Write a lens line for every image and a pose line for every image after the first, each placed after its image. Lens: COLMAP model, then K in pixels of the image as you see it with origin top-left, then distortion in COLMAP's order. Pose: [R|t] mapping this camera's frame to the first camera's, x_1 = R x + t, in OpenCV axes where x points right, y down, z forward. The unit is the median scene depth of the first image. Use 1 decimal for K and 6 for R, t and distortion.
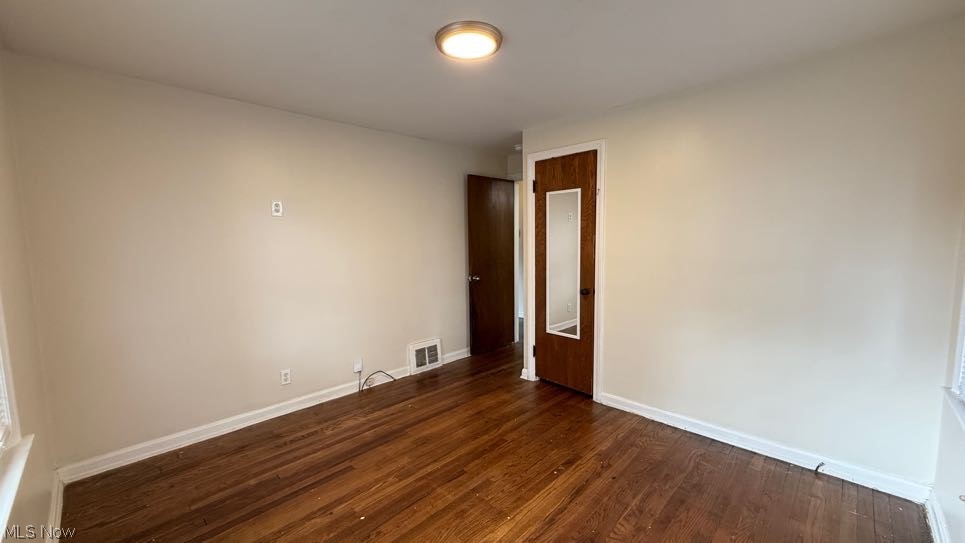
lens RADIAL K [[384.4, 0, 479.2], [0, 384.4, 271.5], [0, 0, 1]] dist [-0.000696, 0.000328]
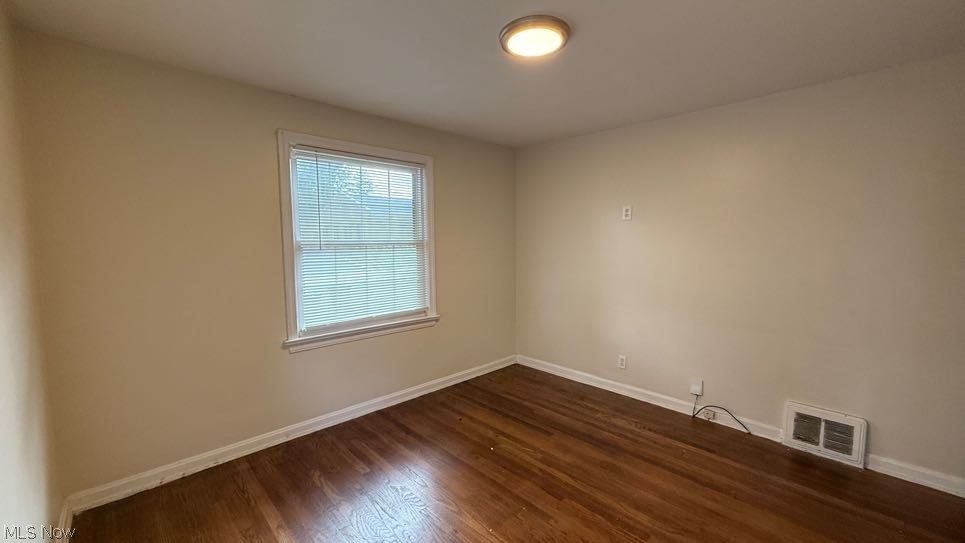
lens RADIAL K [[384.4, 0, 479.2], [0, 384.4, 271.5], [0, 0, 1]] dist [-0.000696, 0.000328]
pose [[-0.018710, 0.098286, -0.994982, 0.641495], [-0.090331, 0.990920, 0.099584, -0.067875], [0.995736, 0.091741, -0.009662, 0.599687]]
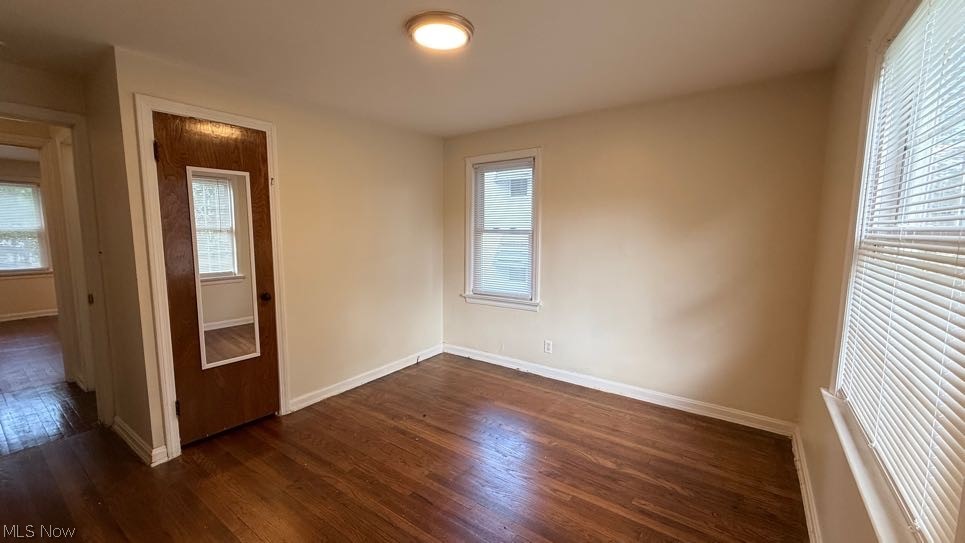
lens RADIAL K [[384.4, 0, 479.2], [0, 384.4, 271.5], [0, 0, 1]] dist [-0.000696, 0.000328]
pose [[-0.160590, -0.093890, 0.982546, -0.696340], [0.091621, 0.989749, 0.109553, -0.057734], [-0.982760, 0.107614, -0.150341, 0.725316]]
